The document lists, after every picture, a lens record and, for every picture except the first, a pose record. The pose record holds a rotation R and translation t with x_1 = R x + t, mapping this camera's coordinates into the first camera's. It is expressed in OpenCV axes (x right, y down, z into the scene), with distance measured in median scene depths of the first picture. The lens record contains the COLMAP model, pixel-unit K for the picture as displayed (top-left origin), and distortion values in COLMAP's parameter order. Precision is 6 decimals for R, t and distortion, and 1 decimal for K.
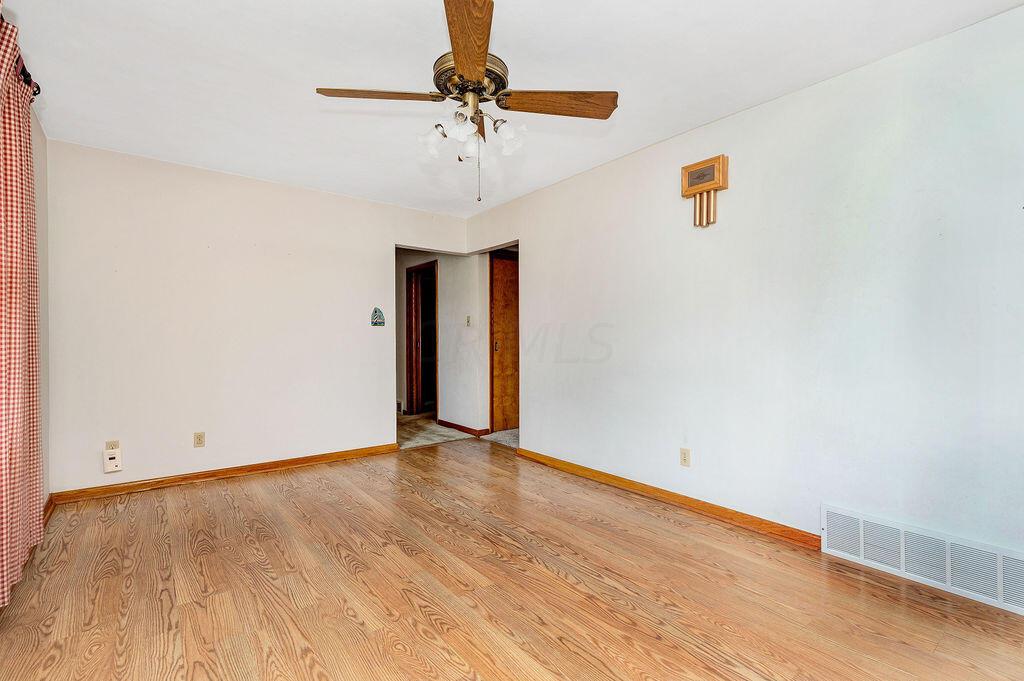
lens RADIAL K [[466.1, 0, 503.8], [0, 466.1, 336.9], [0, 0, 1]] dist [0.002943, 0.000141]
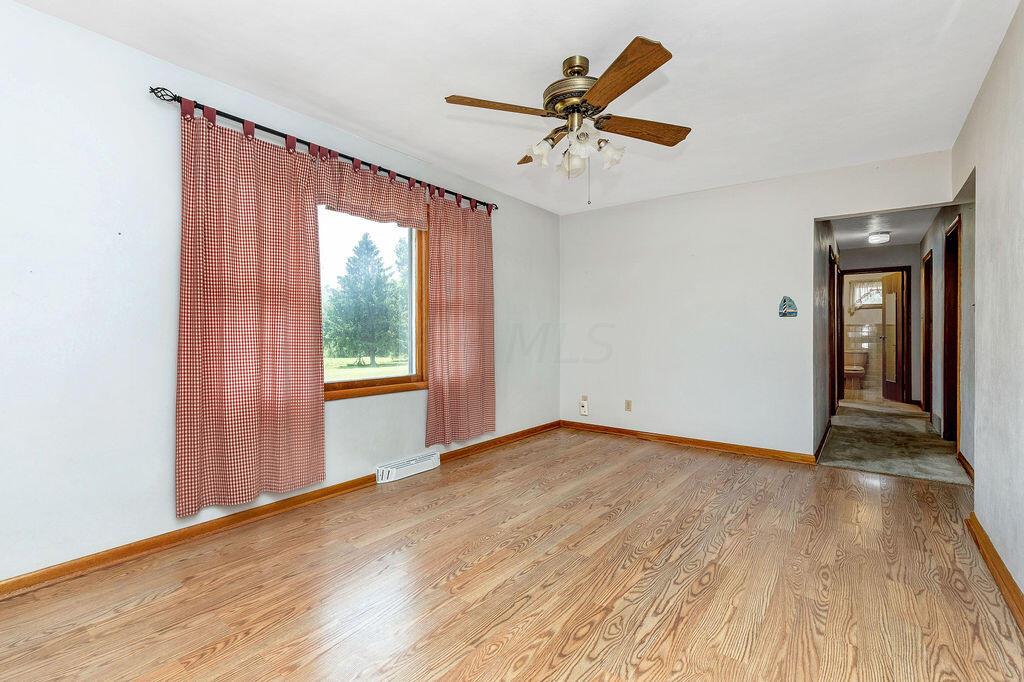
lens RADIAL K [[466.1, 0, 503.8], [0, 466.1, 337.4], [0, 0, 1]] dist [0.002943, 0.000141]
pose [[0.254603, 0.015472, -0.966922, 0.892380], [0.000448, 0.999870, 0.016117, 0.001655], [0.967046, -0.004537, 0.254563, 0.495404]]
